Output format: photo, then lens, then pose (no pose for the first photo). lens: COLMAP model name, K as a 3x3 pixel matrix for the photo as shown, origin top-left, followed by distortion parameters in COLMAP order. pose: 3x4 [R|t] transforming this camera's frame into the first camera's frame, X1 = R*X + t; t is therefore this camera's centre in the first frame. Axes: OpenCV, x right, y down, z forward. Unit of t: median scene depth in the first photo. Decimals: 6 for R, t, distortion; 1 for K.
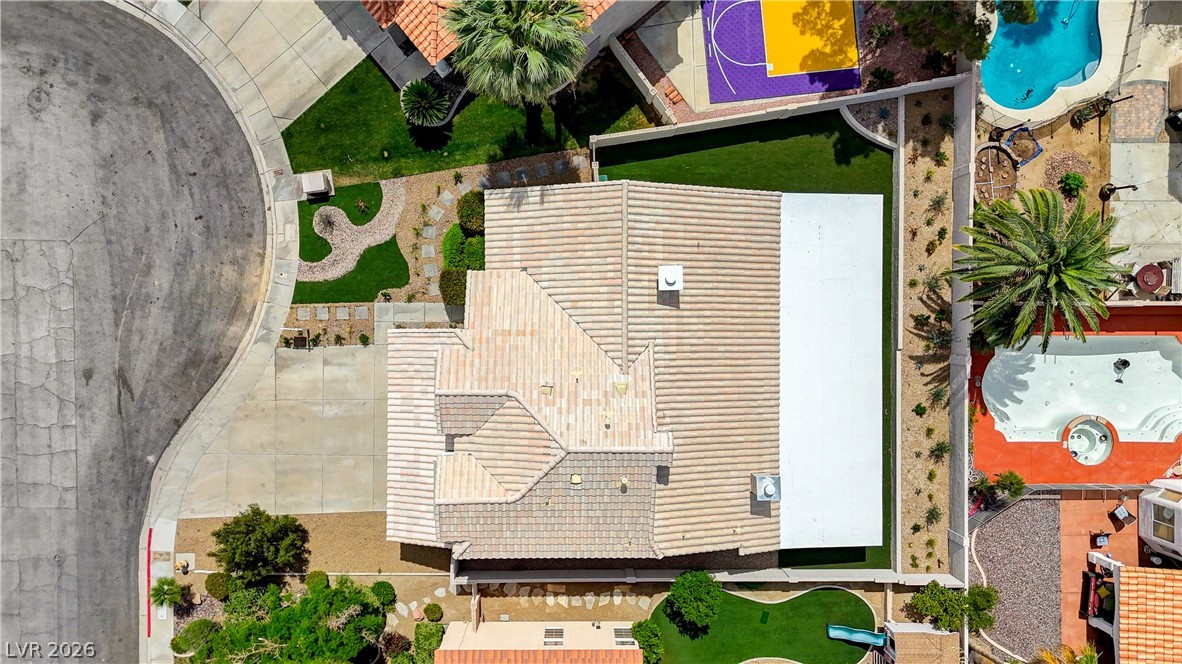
lens RADIAL K [[860.5, 0, 593.7], [0, 860.5, 335.6], [0, 0, 1]] dist [0.154544, -0.117922]
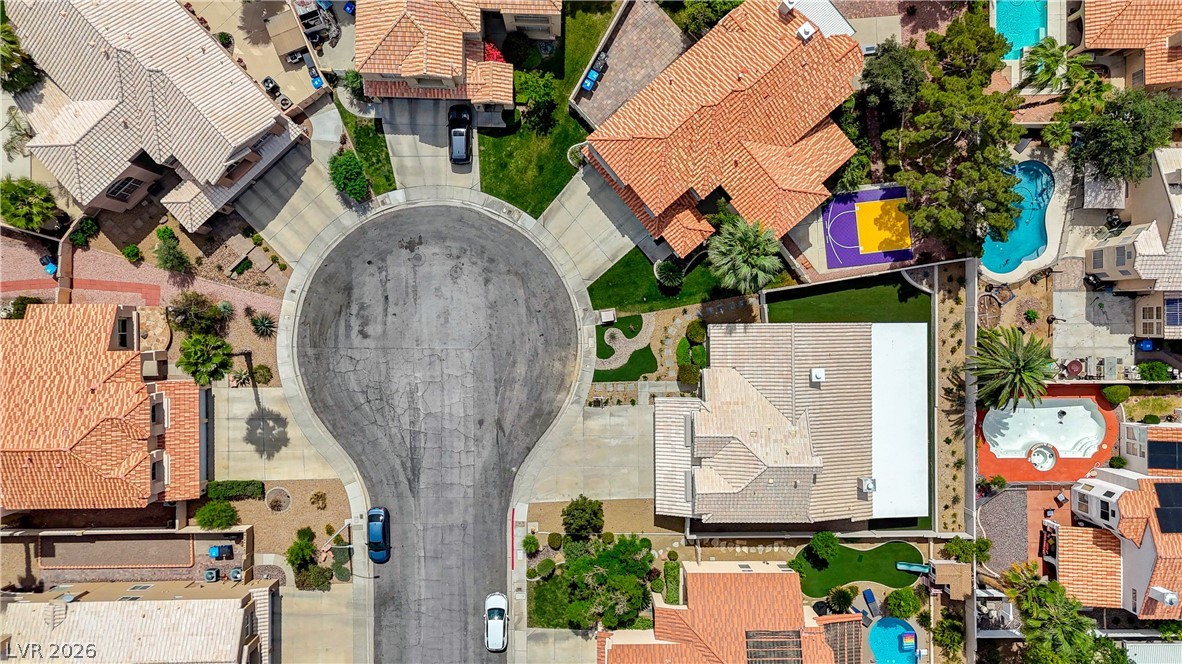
lens RADIAL K [[968.2, 0, 591.0], [0, 968.2, 332.0], [0, 0, 1]] dist [0.259739, -0.264967]
pose [[0.999339, -0.007903, 0.035472, -0.419080], [0.007287, 0.999821, 0.017481, -0.175019], [-0.035604, -0.017211, 0.999218, -0.985832]]
